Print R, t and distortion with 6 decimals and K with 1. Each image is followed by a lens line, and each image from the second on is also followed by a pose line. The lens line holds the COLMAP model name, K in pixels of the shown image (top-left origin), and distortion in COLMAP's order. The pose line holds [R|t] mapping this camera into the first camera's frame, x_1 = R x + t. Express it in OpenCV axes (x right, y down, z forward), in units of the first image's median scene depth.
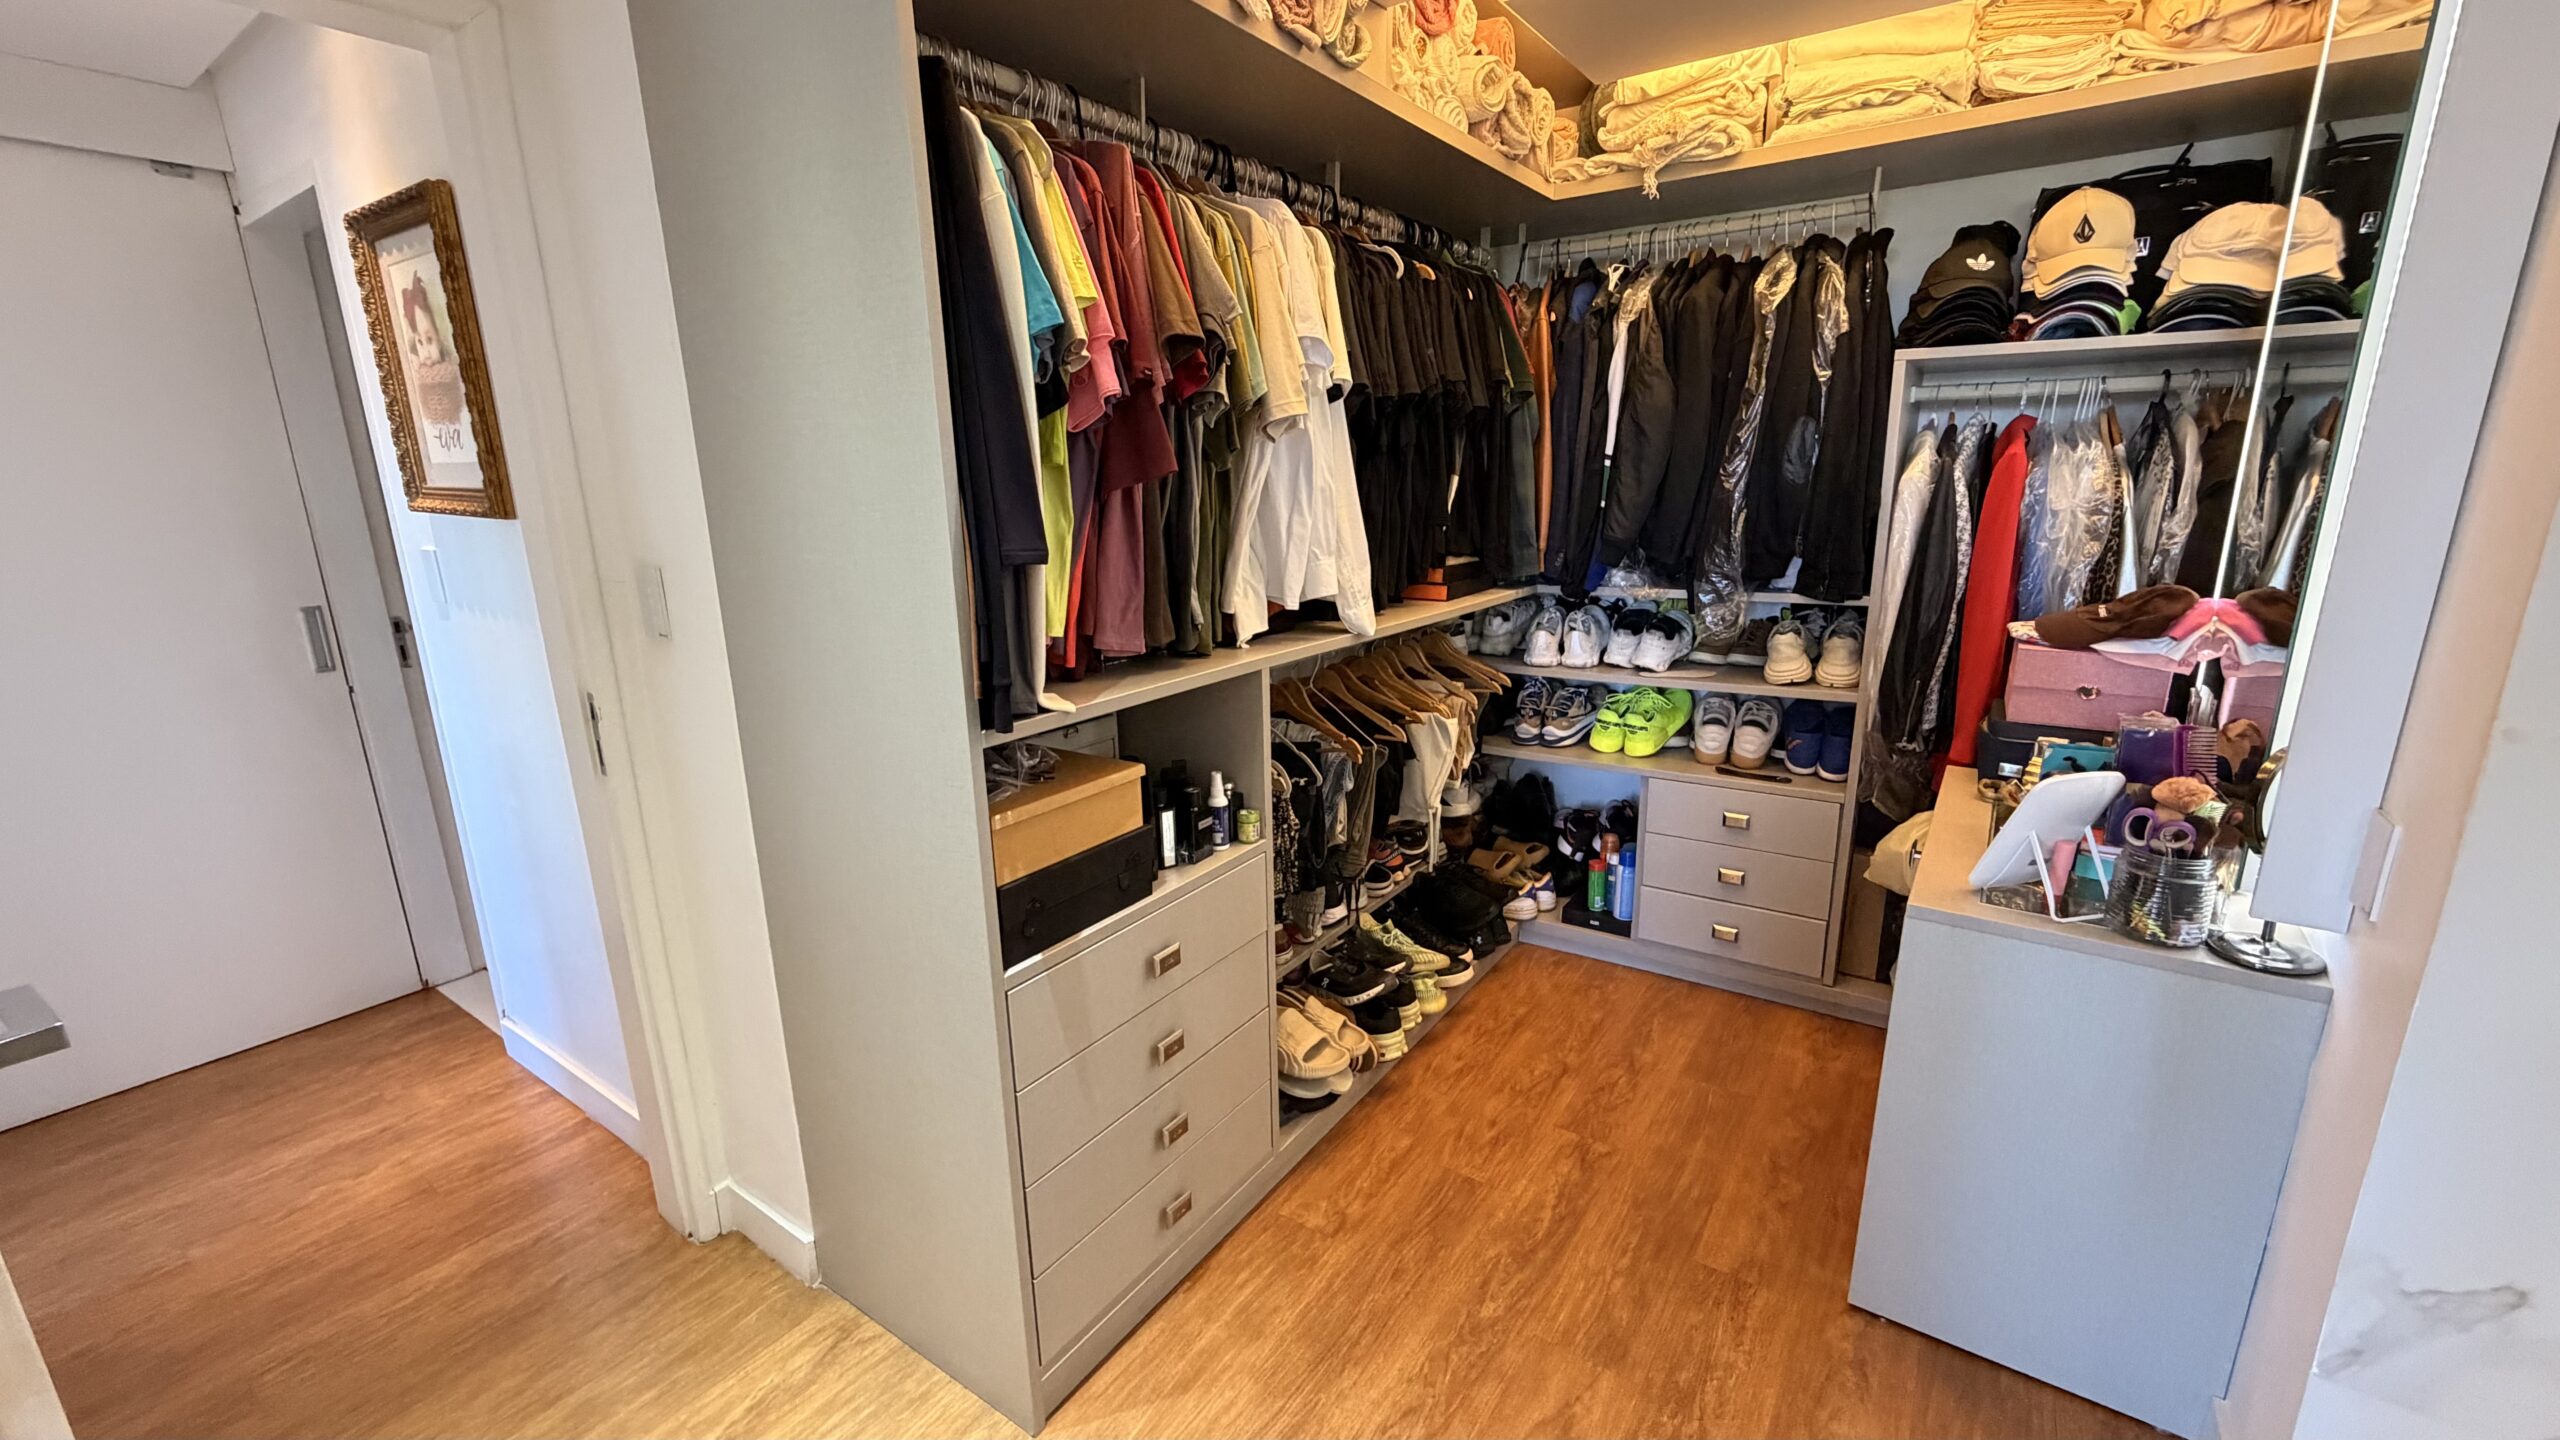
lens RADIAL K [[1019.3, 0, 1280.0], [0, 1019.3, 720.0], [0, 0, 1]] dist [0.000328, -0.000116]
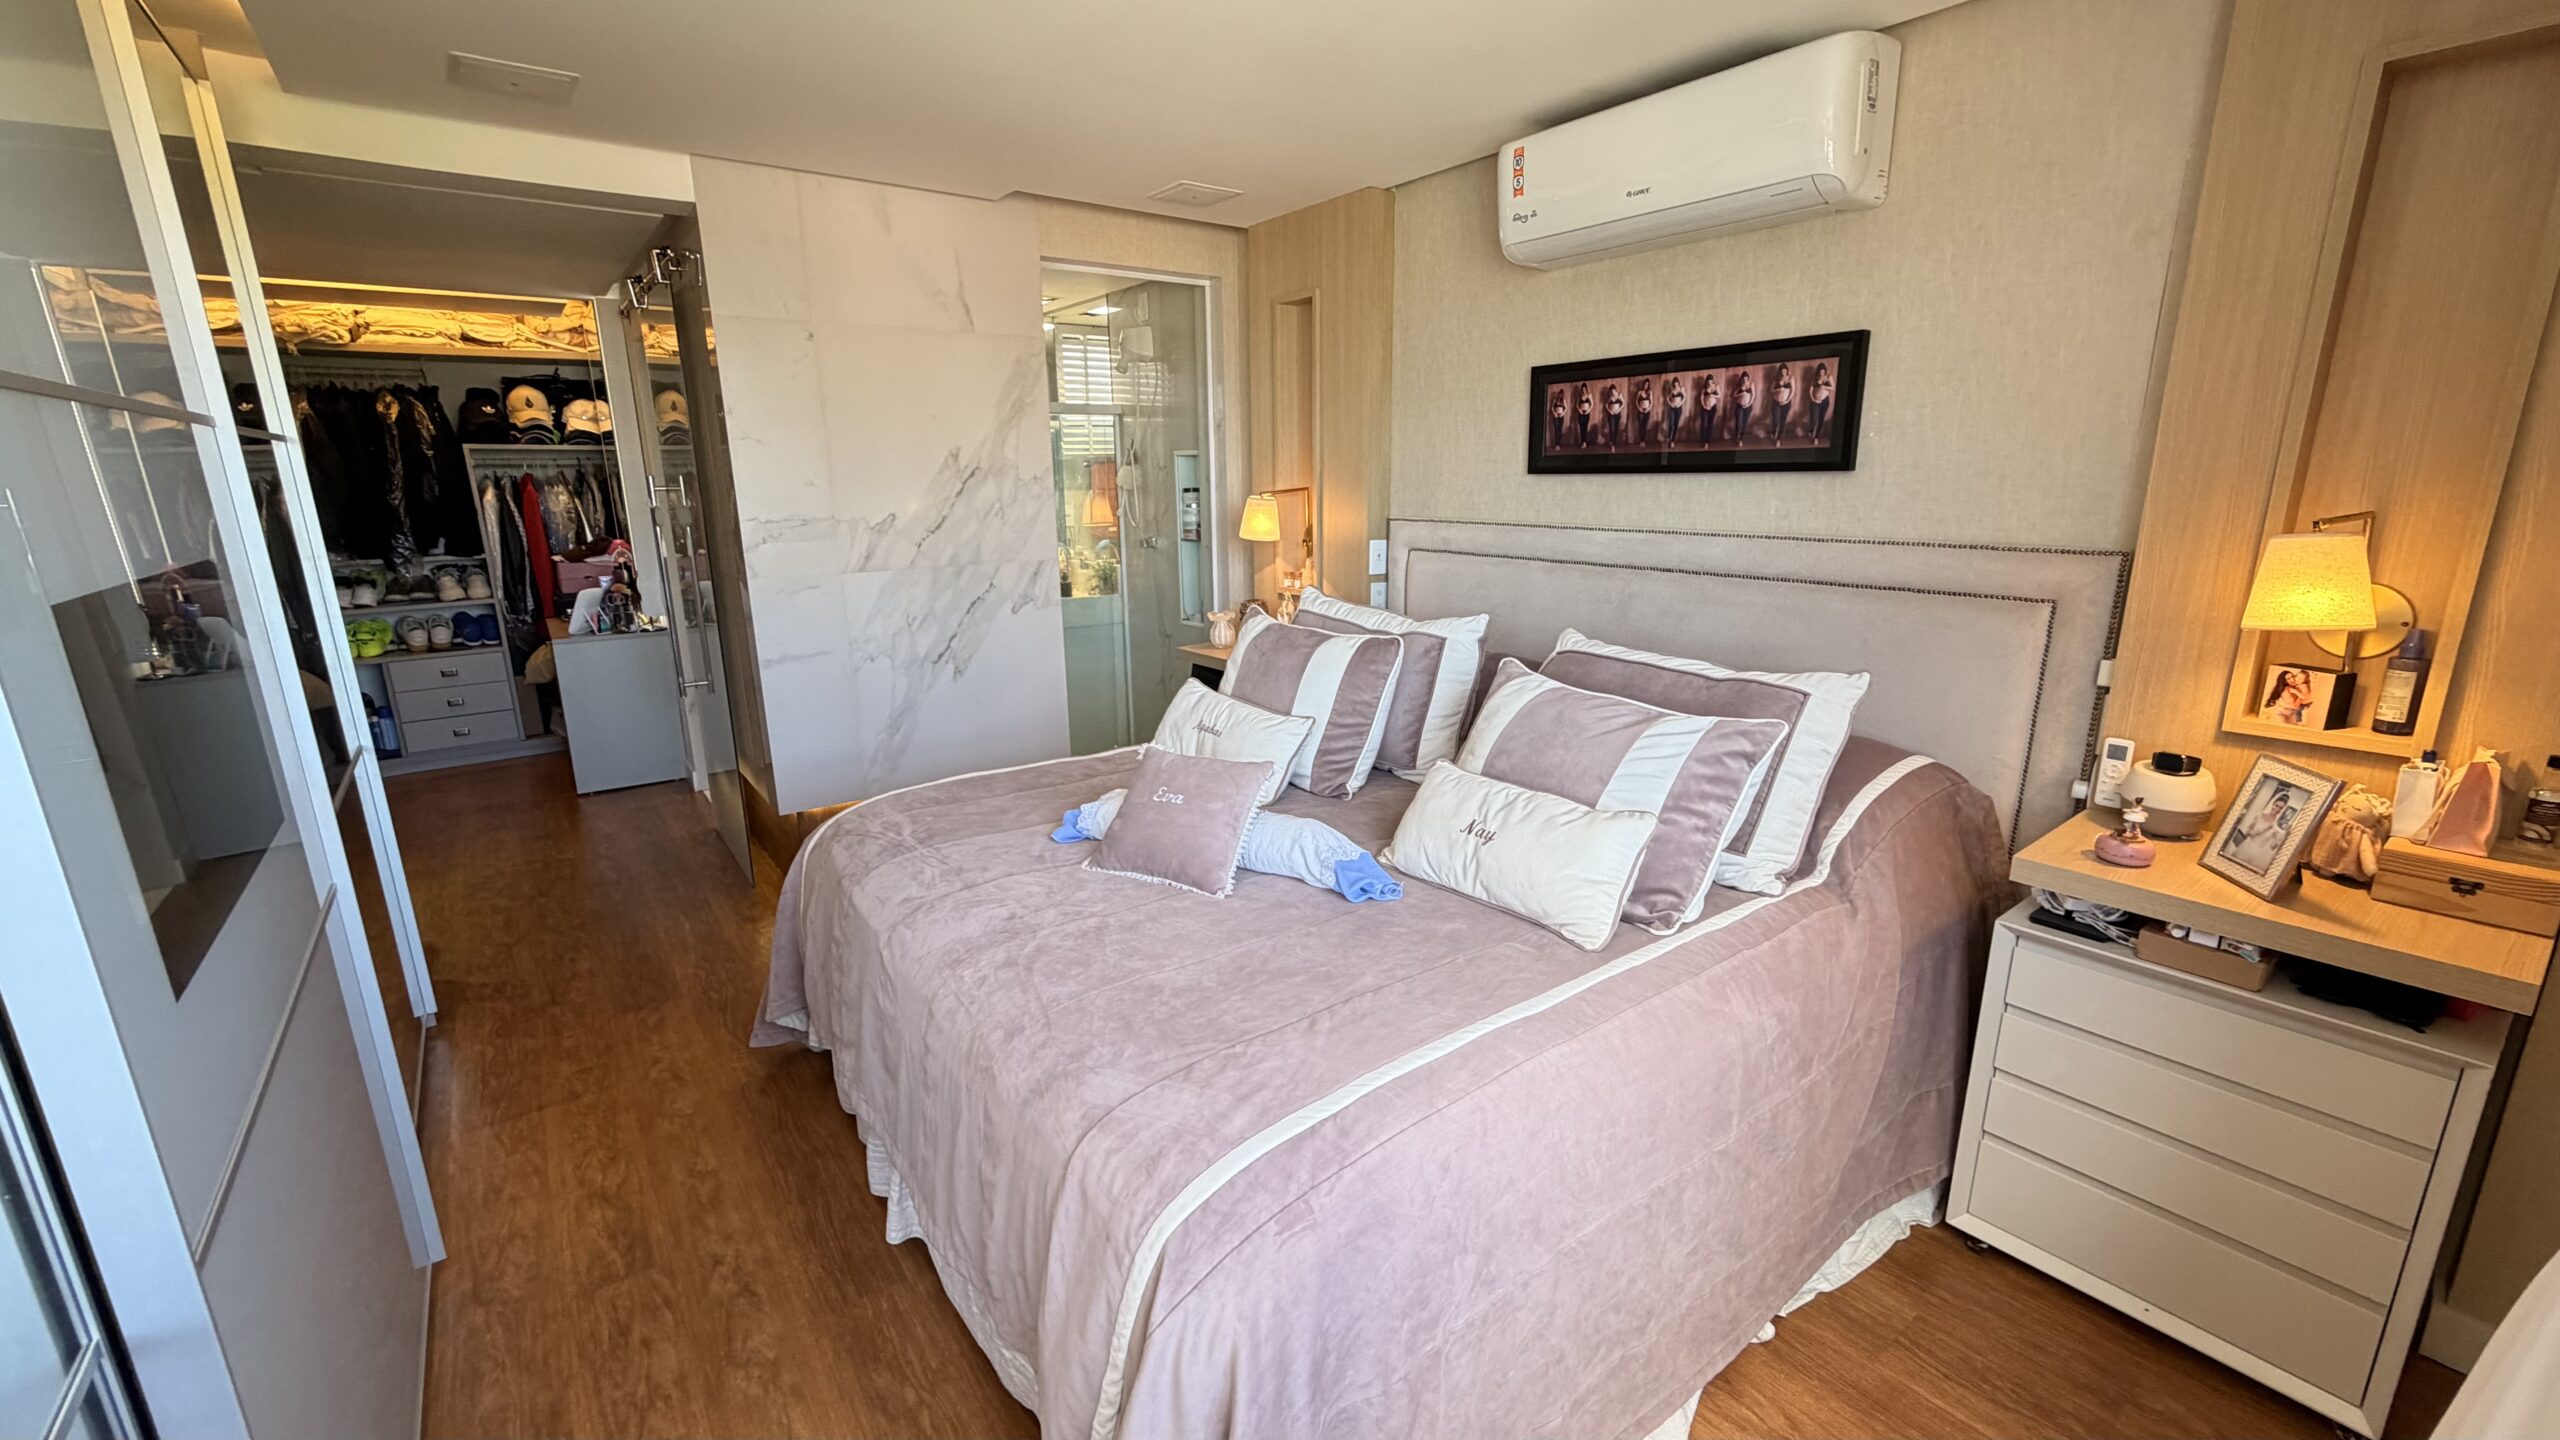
lens RADIAL K [[1026.9, 0, 1280.0], [0, 1026.9, 720.0], [0, 0, 1]] dist [0.001794, 0.000018]
pose [[0.310491, -0.210483, 0.926980, -1.055461], [0.232023, 0.962462, 0.140824, 0.320332], [-0.921825, 0.171356, 0.347672, -1.335147]]
